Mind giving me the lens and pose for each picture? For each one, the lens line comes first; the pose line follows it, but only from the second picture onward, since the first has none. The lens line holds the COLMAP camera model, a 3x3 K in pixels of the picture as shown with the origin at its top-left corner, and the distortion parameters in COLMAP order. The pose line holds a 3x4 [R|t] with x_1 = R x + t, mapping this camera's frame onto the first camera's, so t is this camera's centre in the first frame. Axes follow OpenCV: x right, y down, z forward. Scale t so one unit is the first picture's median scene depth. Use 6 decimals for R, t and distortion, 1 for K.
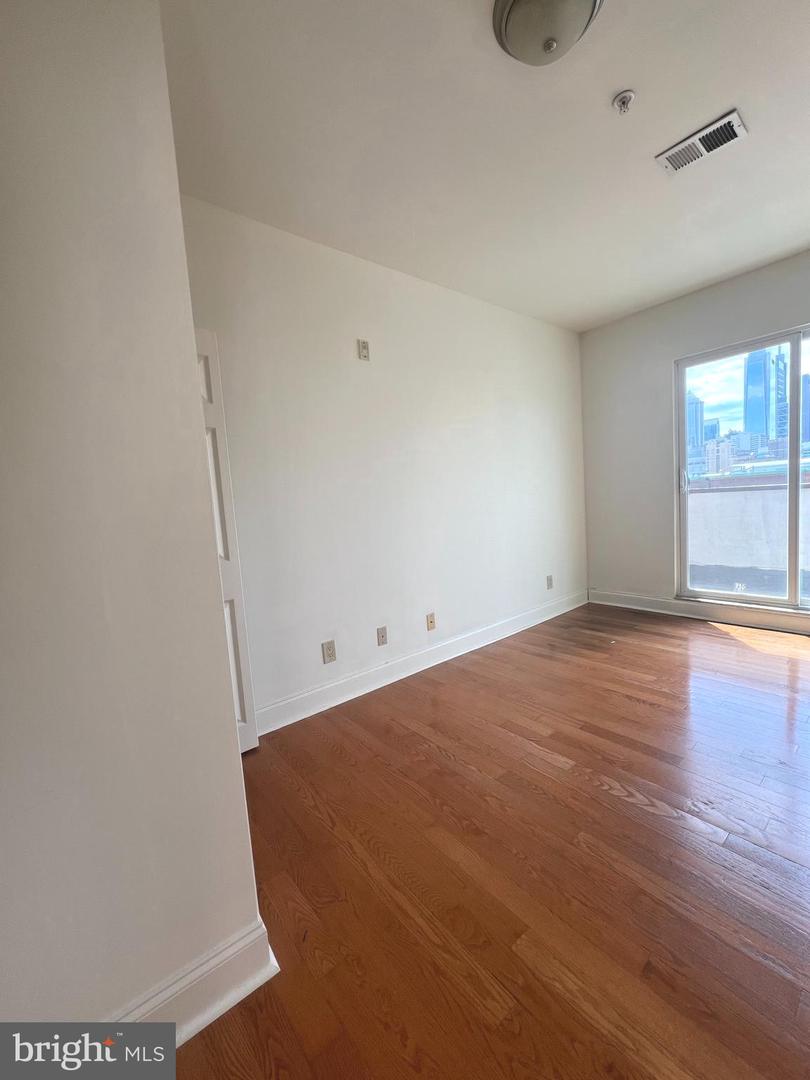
lens RADIAL K [[434.5, 0, 405.0], [0, 434.5, 540.0], [0, 0, 1]] dist [-0.000083, -0.000119]
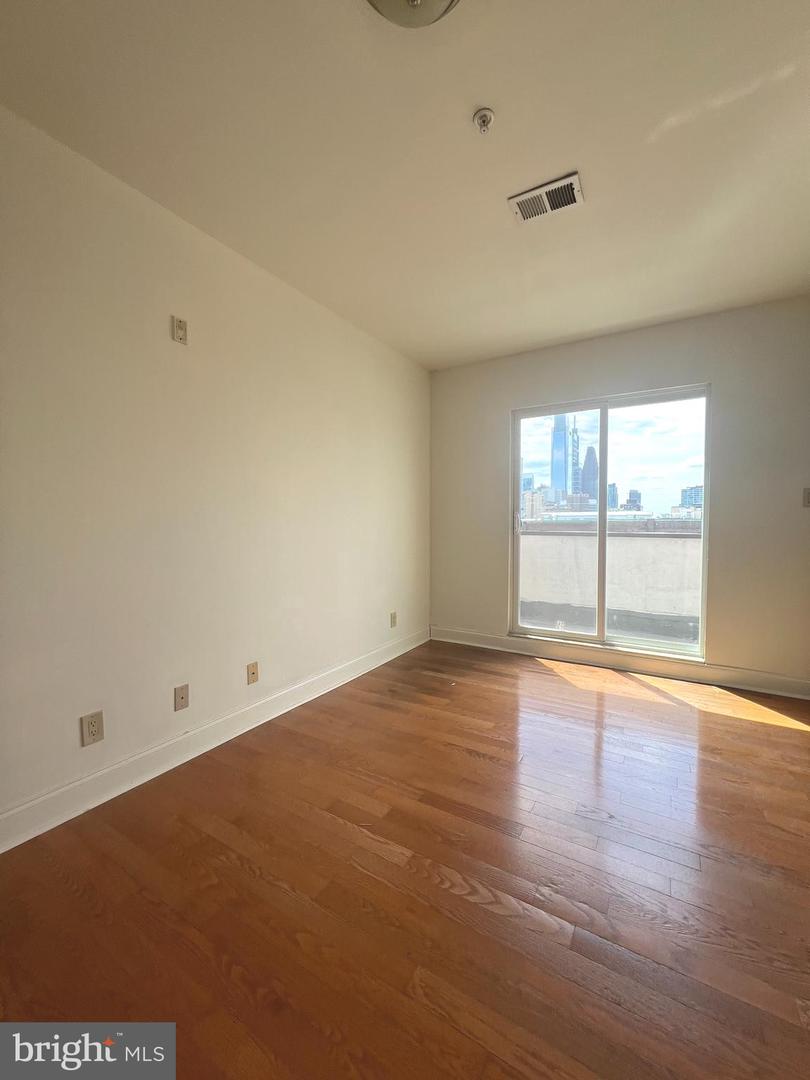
lens RADIAL K [[434.5, 0, 405.0], [0, 434.5, 540.0], [0, 0, 1]] dist [-0.000083, -0.000119]
pose [[0.941666, 0.055775, 0.331896, 0.045266], [-0.034328, 0.996946, -0.070140, -0.013862], [-0.334794, 0.054655, 0.940705, 0.125603]]
